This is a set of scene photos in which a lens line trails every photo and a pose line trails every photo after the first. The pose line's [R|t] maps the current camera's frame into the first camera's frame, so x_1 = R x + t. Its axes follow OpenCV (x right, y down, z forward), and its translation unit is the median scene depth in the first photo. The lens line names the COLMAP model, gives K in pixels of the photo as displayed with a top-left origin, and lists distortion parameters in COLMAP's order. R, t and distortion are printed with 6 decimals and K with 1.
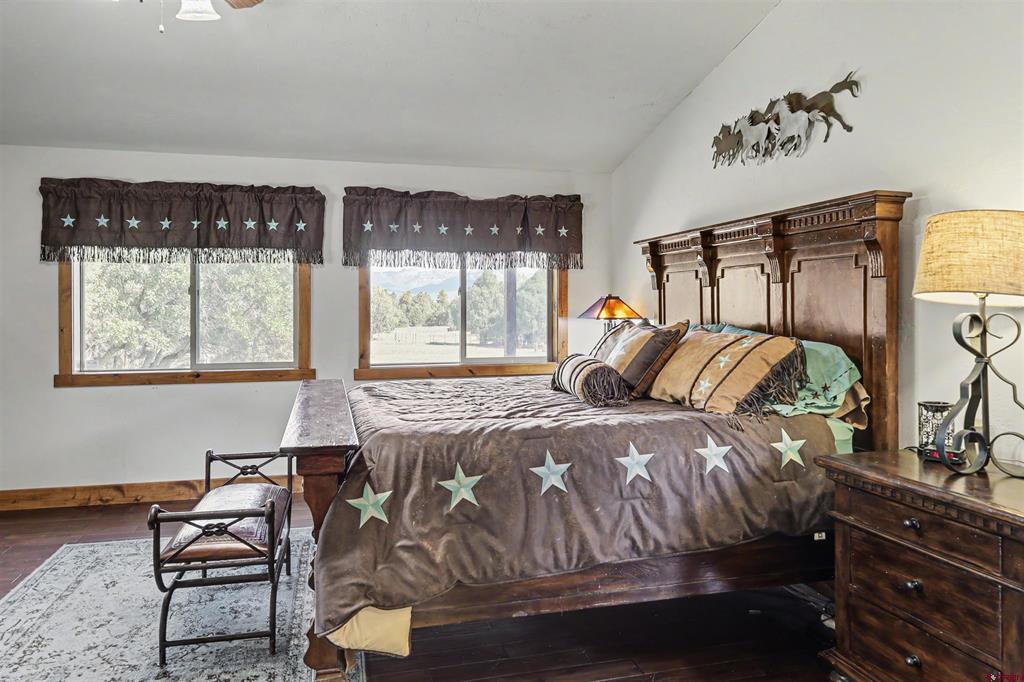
lens RADIAL K [[721.0, 0, 491.6], [0, 721.0, 322.6], [0, 0, 1]] dist [0.001354, 0.001759]
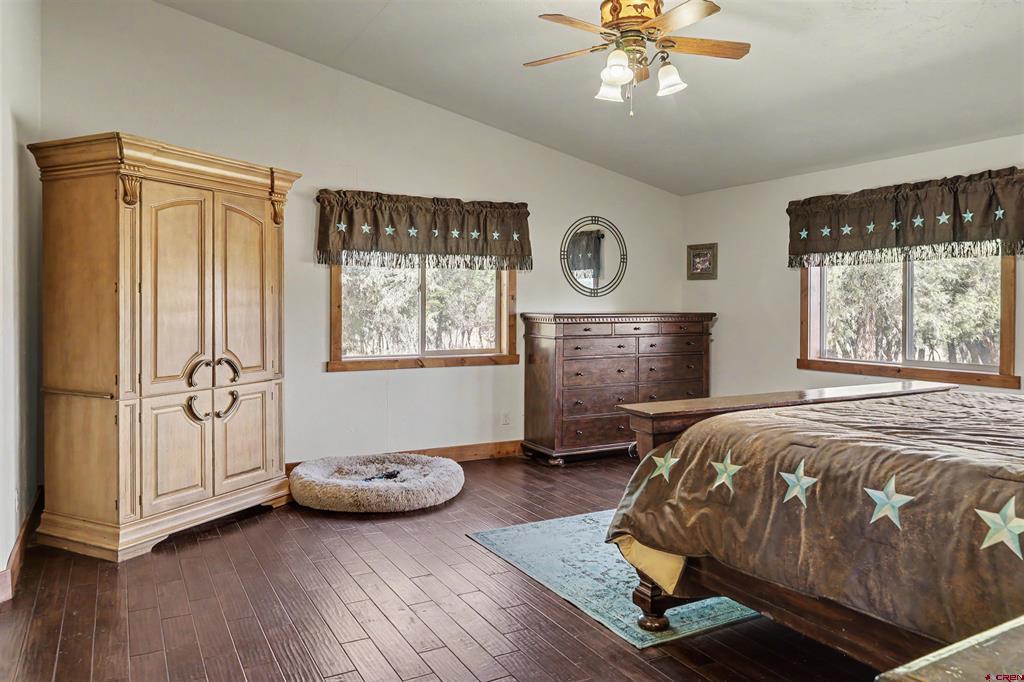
lens RADIAL K [[721.0, 0, 511.0], [0, 721.0, 335.0], [0, 0, 1]] dist [0.001354, 0.001759]
pose [[0.271742, 0.045075, -0.961314, 0.463839], [-0.019848, 0.998953, 0.041229, -0.010096], [0.962165, 0.007876, 0.272352, 0.192683]]
